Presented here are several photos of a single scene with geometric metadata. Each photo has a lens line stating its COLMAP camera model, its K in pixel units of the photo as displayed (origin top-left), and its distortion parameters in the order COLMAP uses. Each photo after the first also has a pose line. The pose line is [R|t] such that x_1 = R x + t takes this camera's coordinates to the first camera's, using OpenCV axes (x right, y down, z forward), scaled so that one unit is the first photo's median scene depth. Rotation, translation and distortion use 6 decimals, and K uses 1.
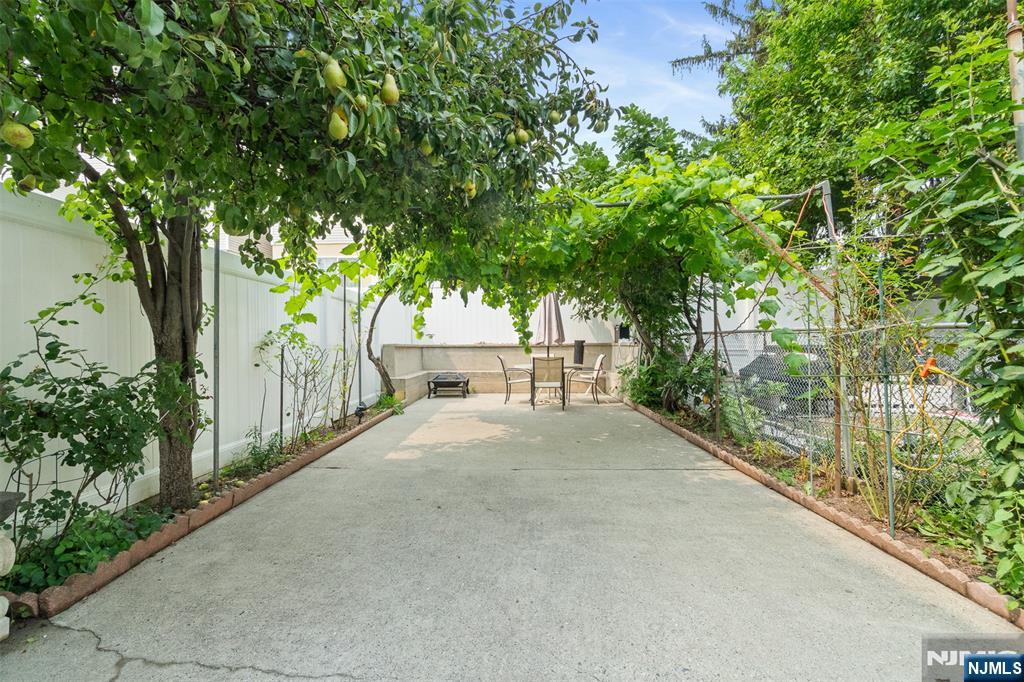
lens RADIAL K [[450.2, 0, 505.8], [0, 450.2, 349.2], [0, 0, 1]] dist [-0.001447, -0.000502]
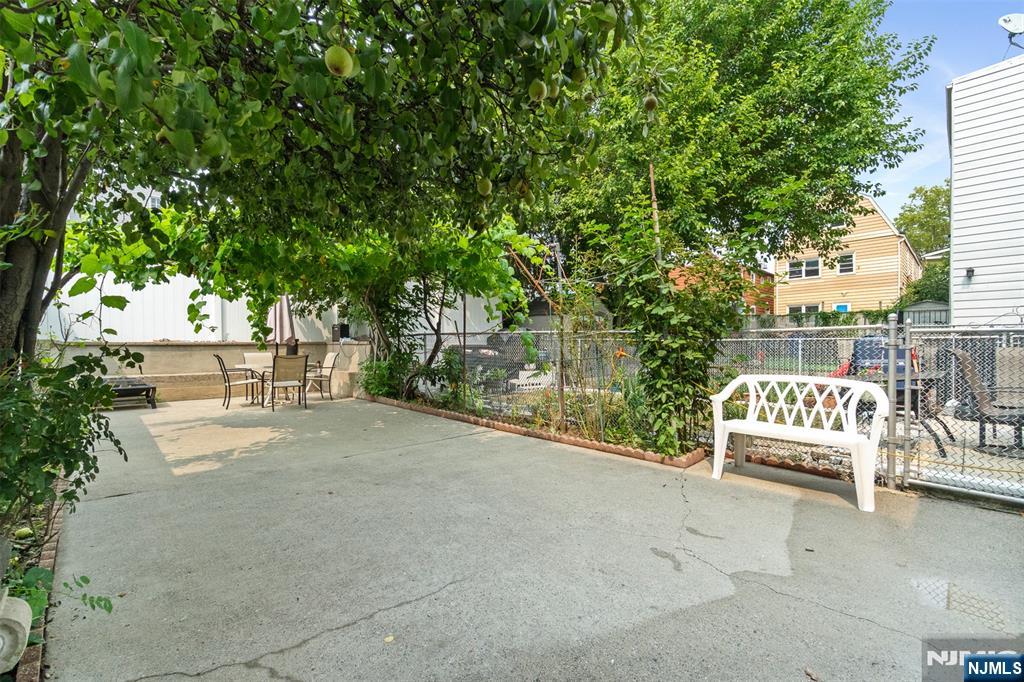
lens RADIAL K [[442.2, 0, 509.6], [0, 442.2, 344.8], [0, 0, 1]] dist [-0.002791, -0.000232]
pose [[0.705563, 0.007154, 0.708611, -0.654924], [0.002440, 0.999919, -0.012524, 0.022368], [-0.708643, 0.010566, 0.705488, -0.025694]]
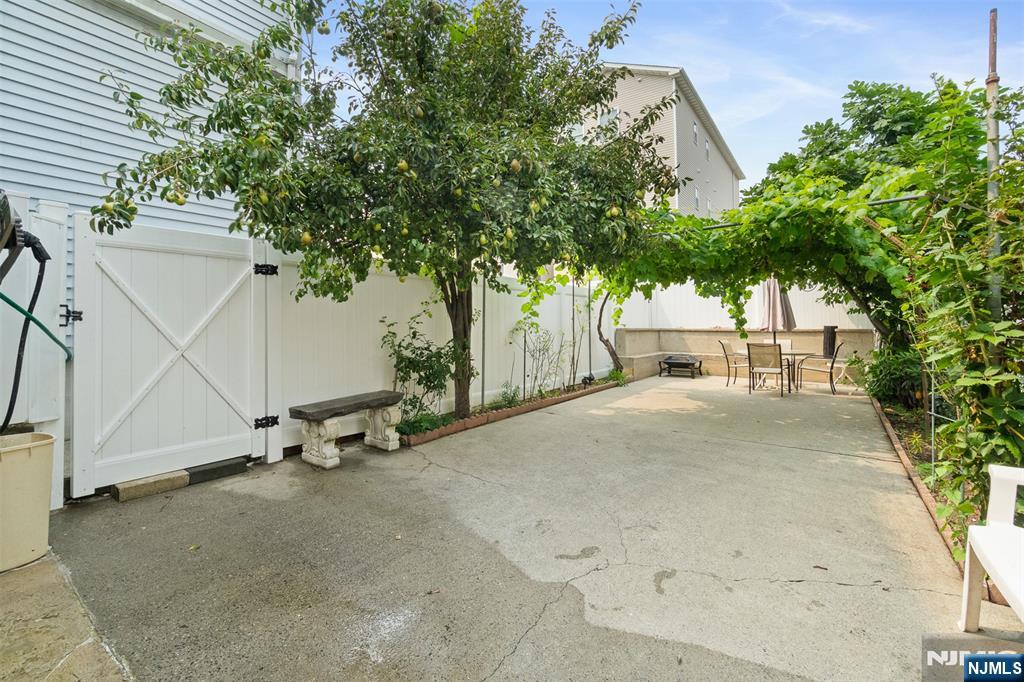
lens RADIAL K [[453.3, 0, 513.5], [0, 453.3, 321.5], [0, 0, 1]] dist [0.002492, 0.000176]
pose [[0.826373, 0.003960, -0.563110, 0.530159], [-0.012722, 0.999851, -0.011639, -0.032670], [0.562980, 0.016783, 0.826300, -0.467961]]
